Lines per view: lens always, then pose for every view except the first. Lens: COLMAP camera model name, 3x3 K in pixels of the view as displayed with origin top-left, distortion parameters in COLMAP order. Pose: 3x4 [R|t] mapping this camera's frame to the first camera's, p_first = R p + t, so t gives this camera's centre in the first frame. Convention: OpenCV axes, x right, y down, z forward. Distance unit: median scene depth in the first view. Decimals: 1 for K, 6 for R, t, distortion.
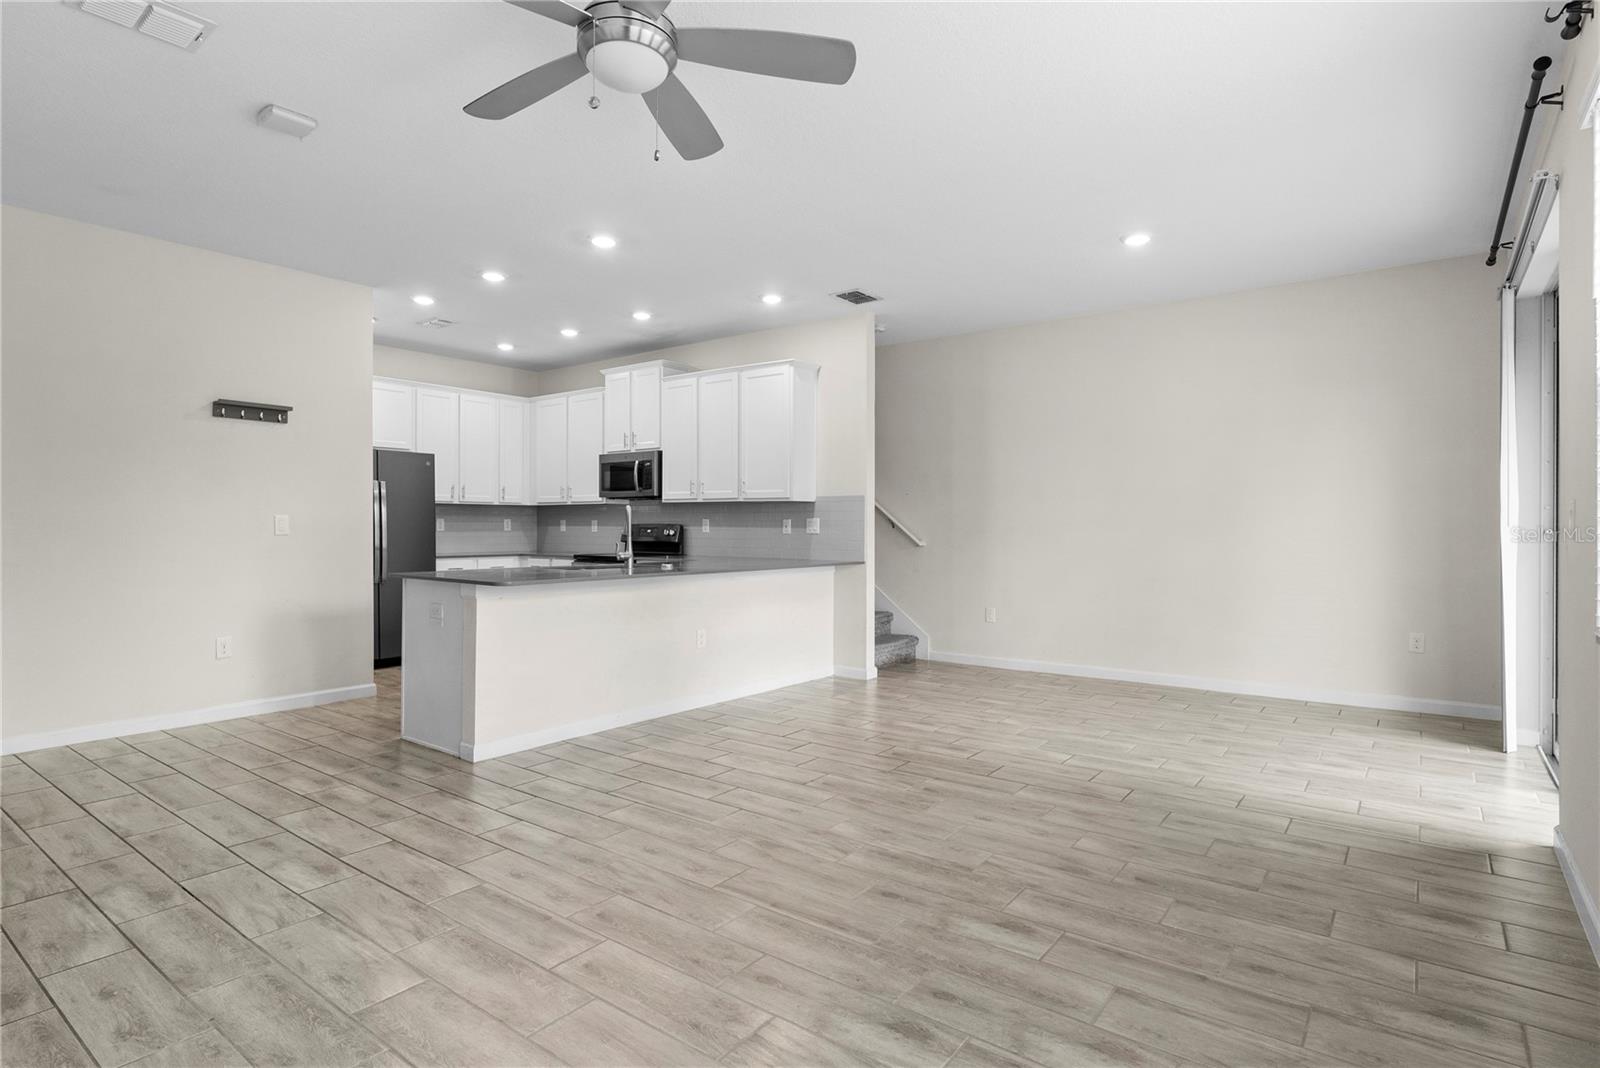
lens RADIAL K [[824.4, 0, 801.4], [0, 824.4, 523.1], [0, 0, 1]] dist [-0.005617, 0.000787]
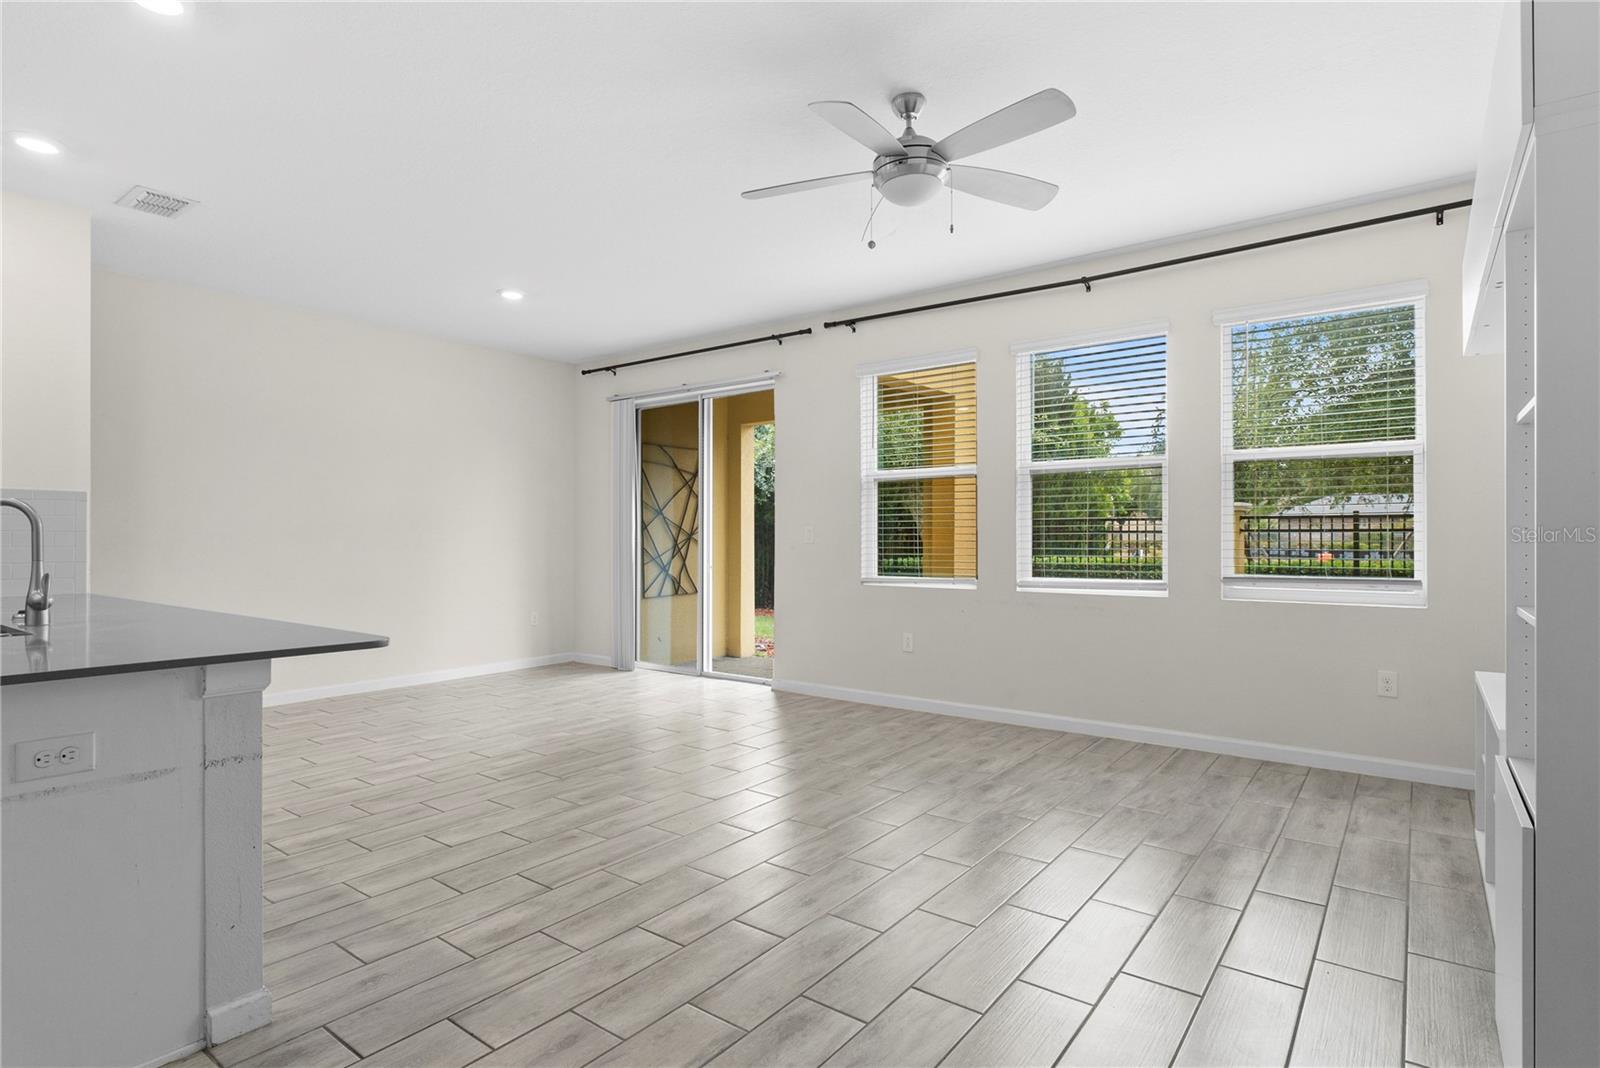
lens RADIAL K [[824.4, 0, 794.8], [0, 824.4, 534.2], [0, 0, 1]] dist [-0.005617, 0.000787]
pose [[0.003096, 0.004120, 0.999987, -0.551144], [-0.001636, 0.999990, -0.004115, 0.001395], [-0.999994, -0.001623, 0.003103, 0.427371]]
